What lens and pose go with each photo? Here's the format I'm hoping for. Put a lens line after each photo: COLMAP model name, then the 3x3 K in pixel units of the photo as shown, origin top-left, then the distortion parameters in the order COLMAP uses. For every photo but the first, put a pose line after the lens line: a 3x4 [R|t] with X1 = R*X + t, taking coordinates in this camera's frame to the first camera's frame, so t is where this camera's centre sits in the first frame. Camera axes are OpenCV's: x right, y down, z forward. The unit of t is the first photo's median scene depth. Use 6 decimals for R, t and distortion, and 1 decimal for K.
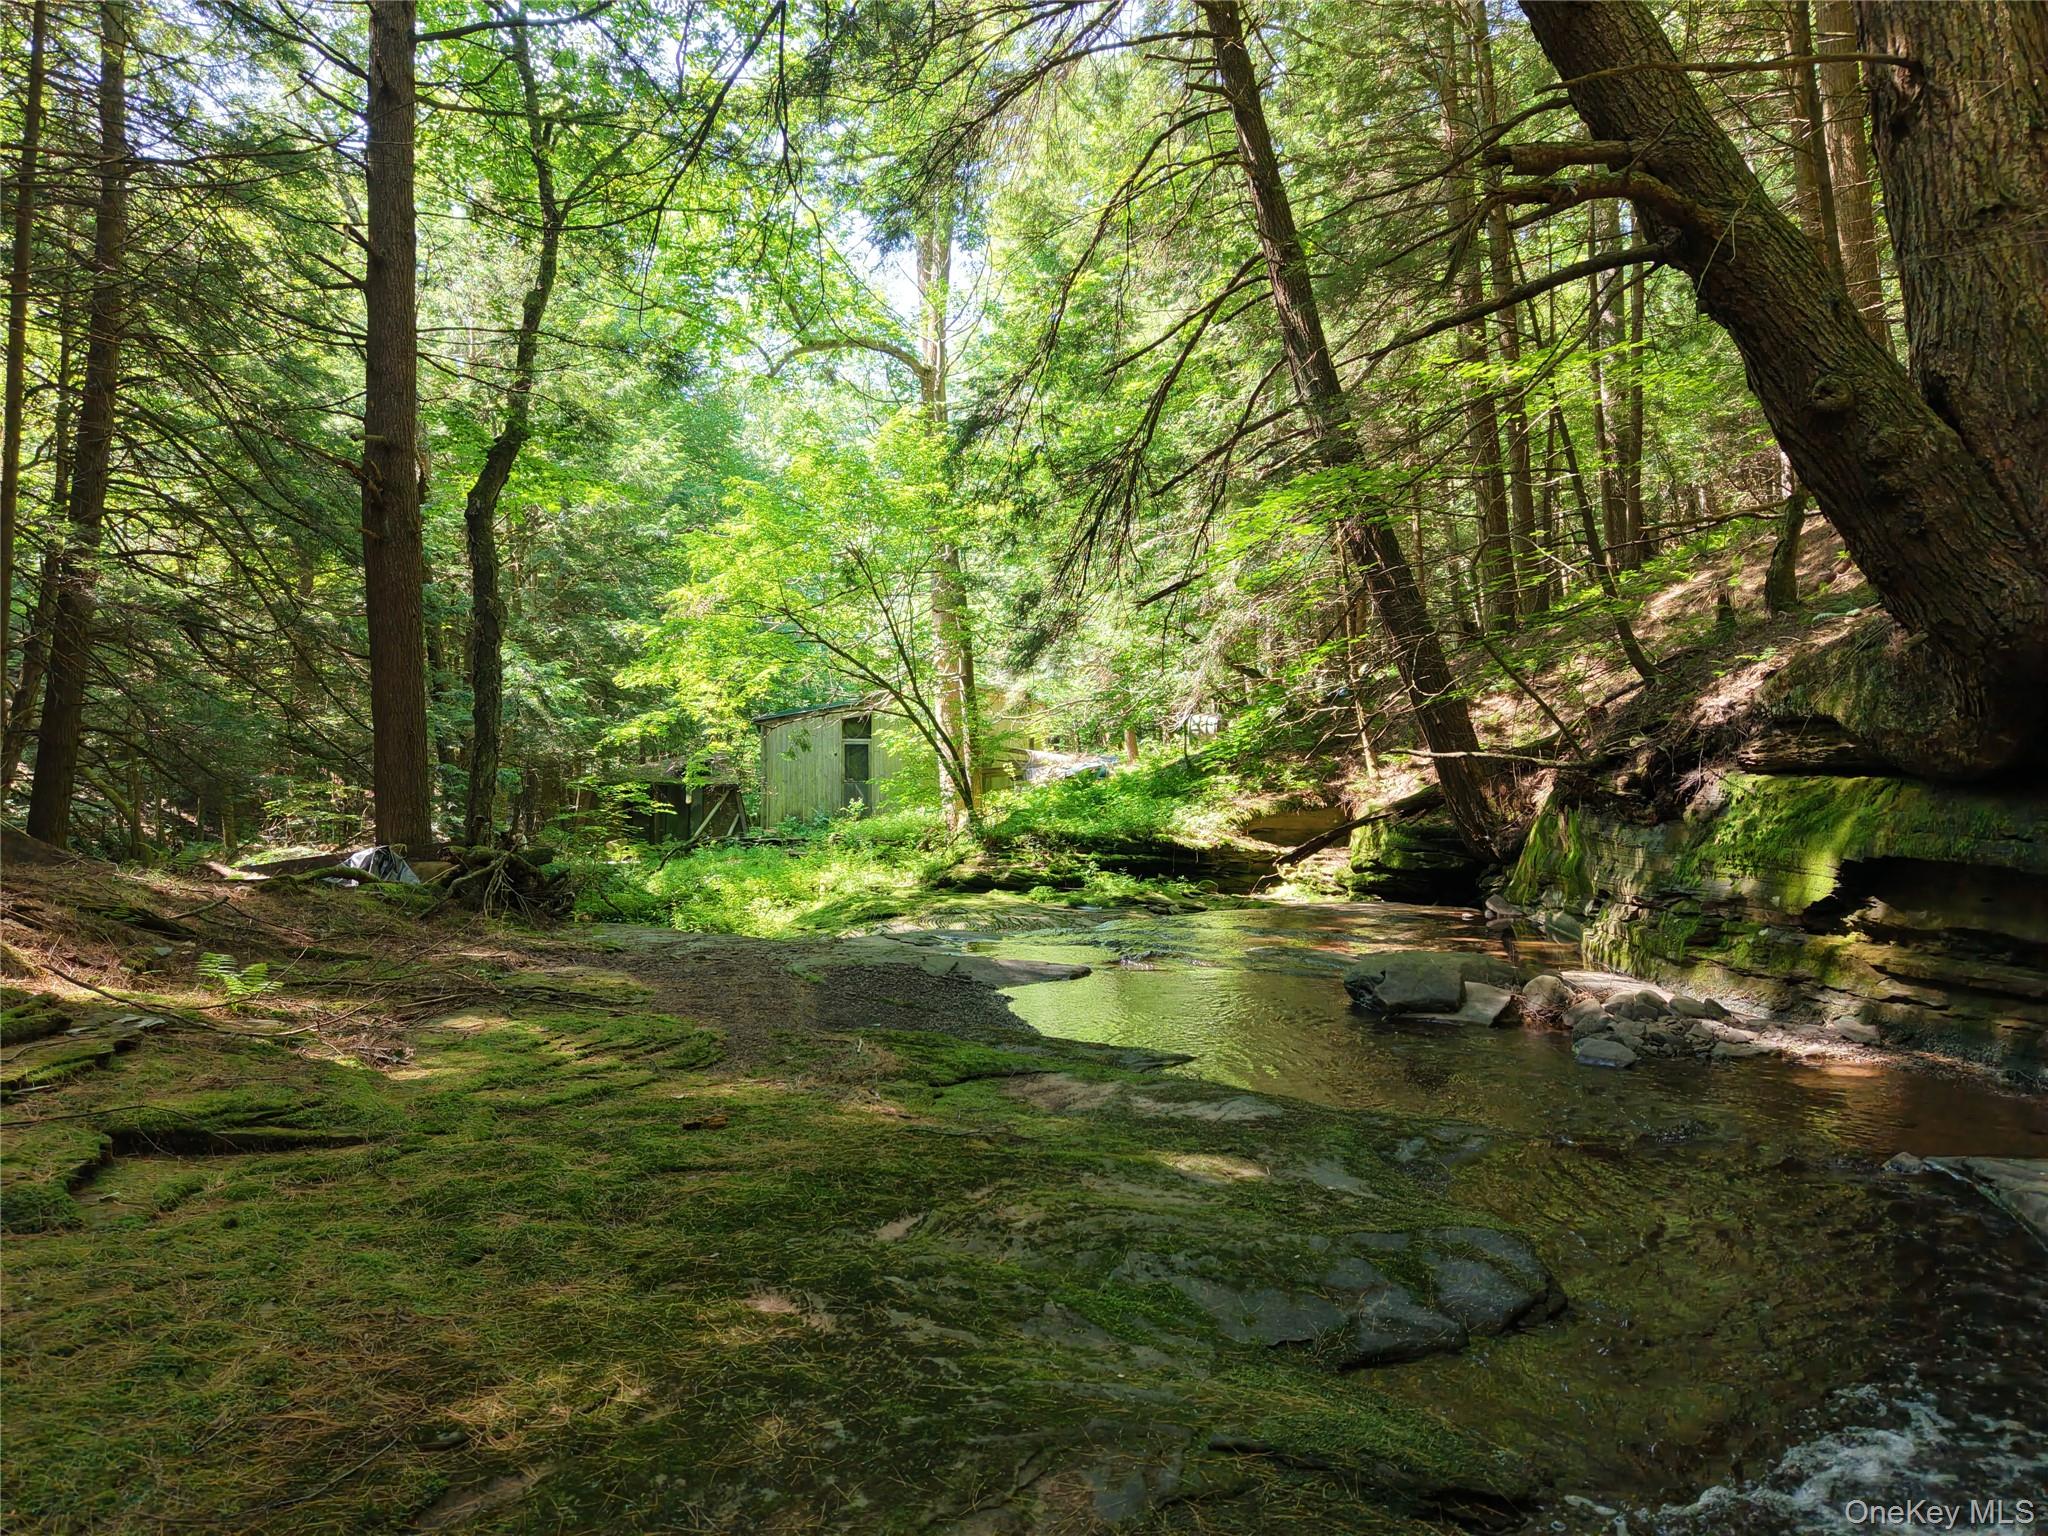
lens RADIAL K [[1412.0, 0, 982.0], [0, 1412.0, 782.7], [0, 0, 1]] dist [0.044352, -0.099135]
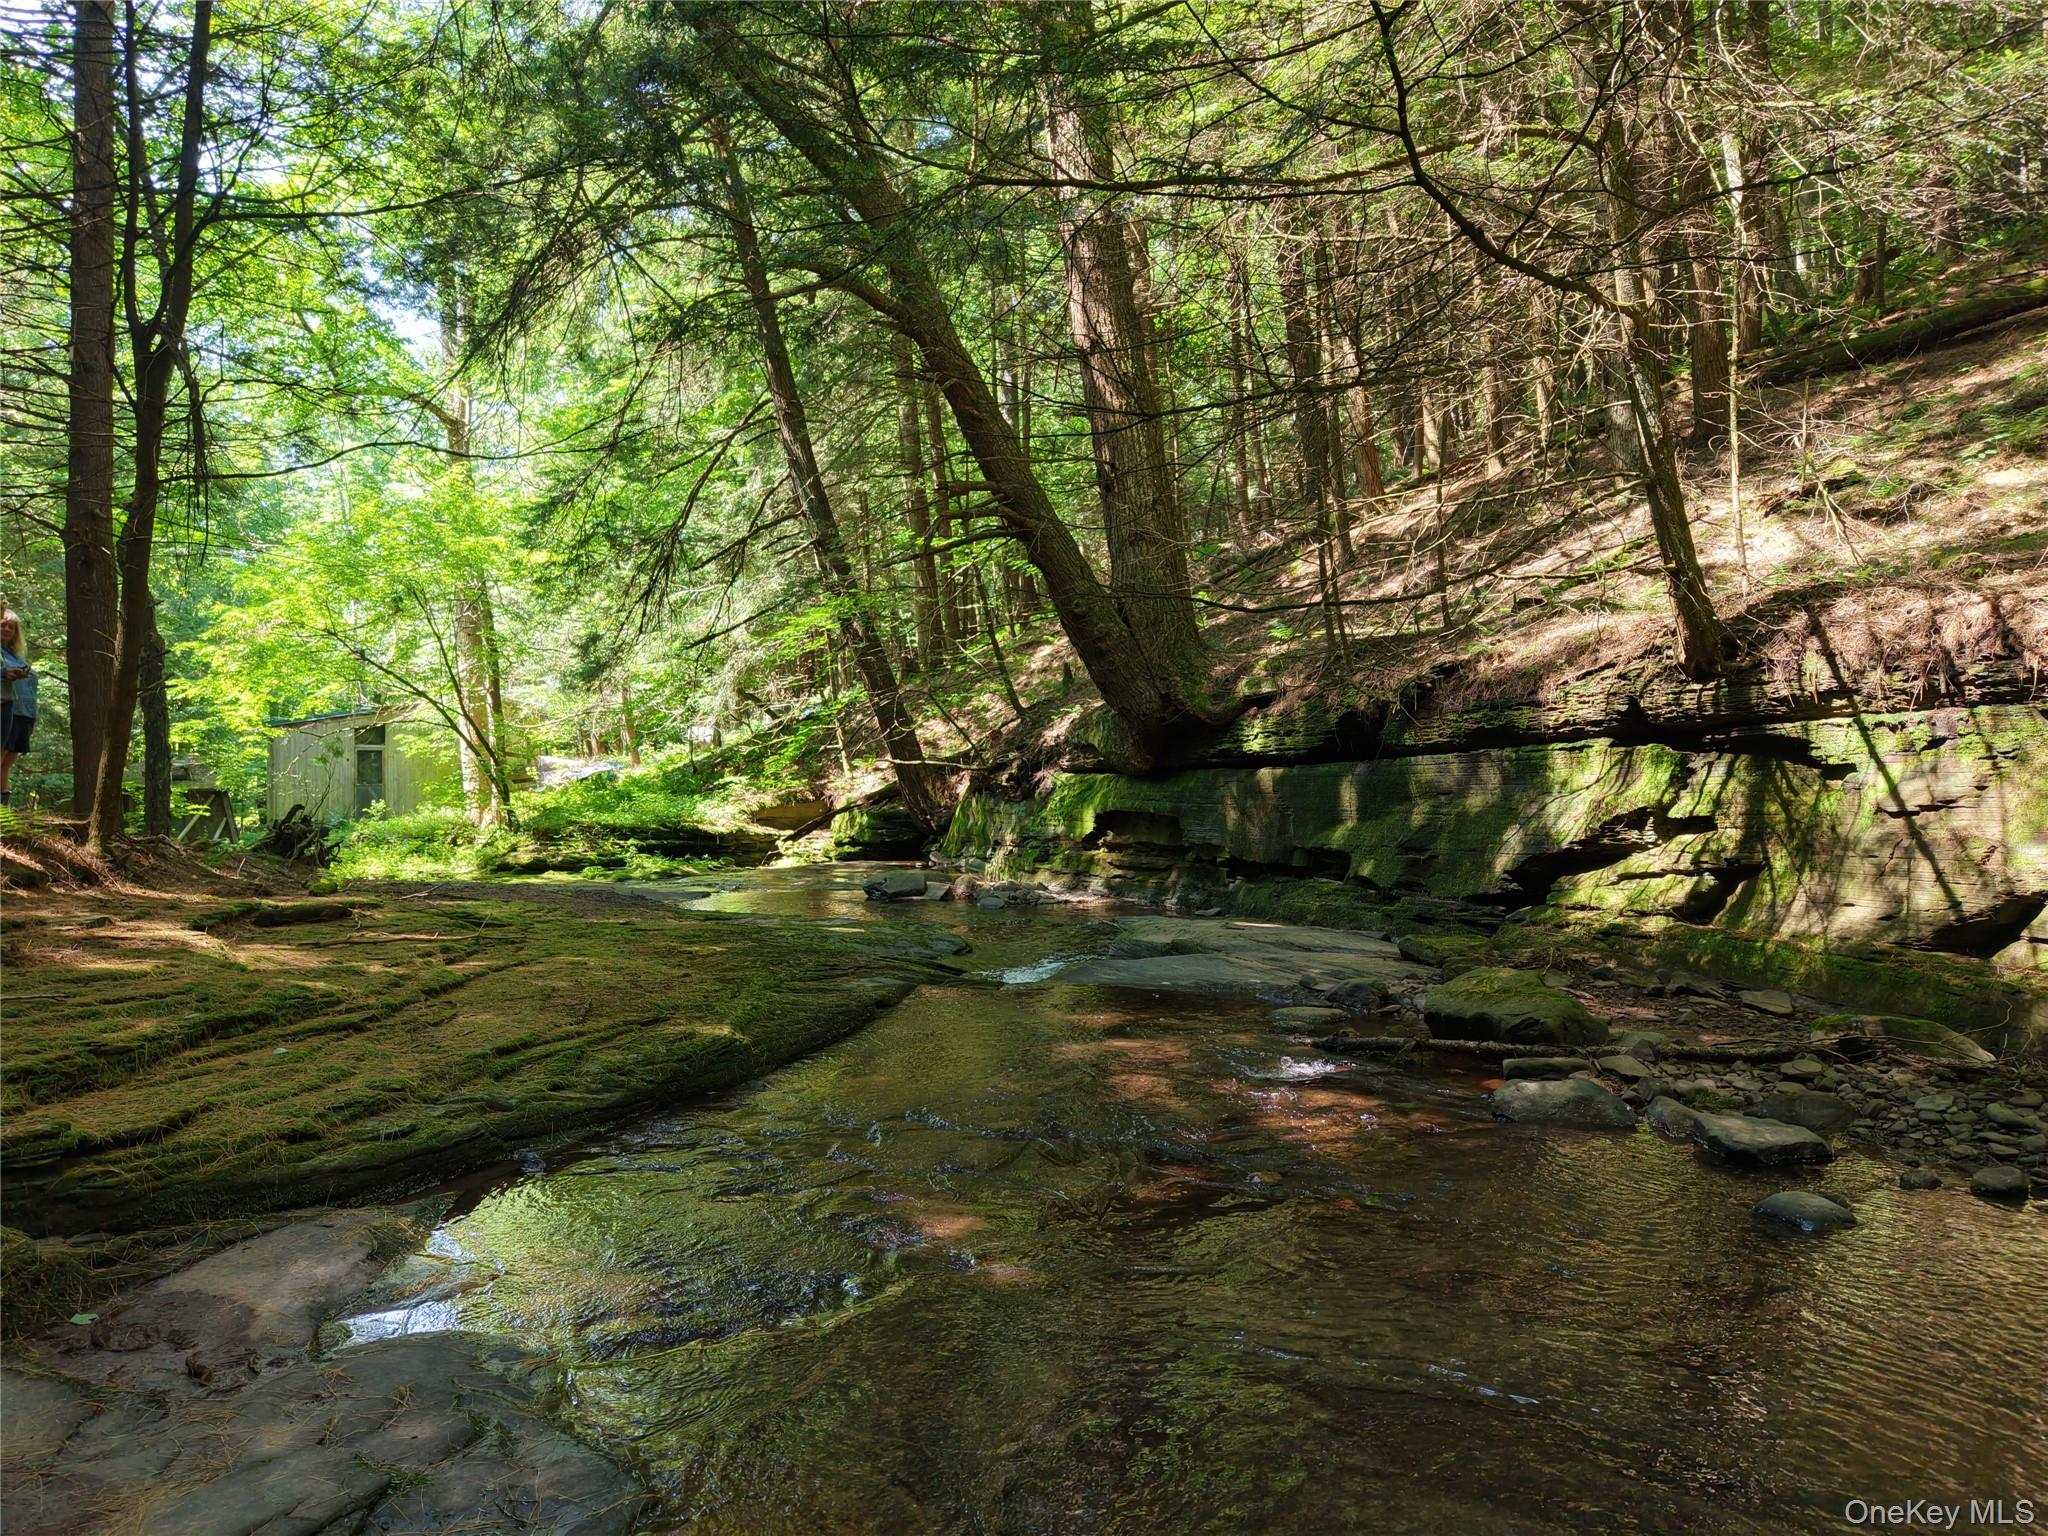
lens RADIAL K [[1443.2, 0, 963.6], [0, 1443.2, 782.2], [0, 0, 1]] dist [0.005057, -0.004293]
pose [[0.929672, -0.006079, 0.368338, -0.134307], [0.007207, 0.999973, -0.001686, 0.003920], [-0.368318, 0.004222, 0.929690, -0.338276]]
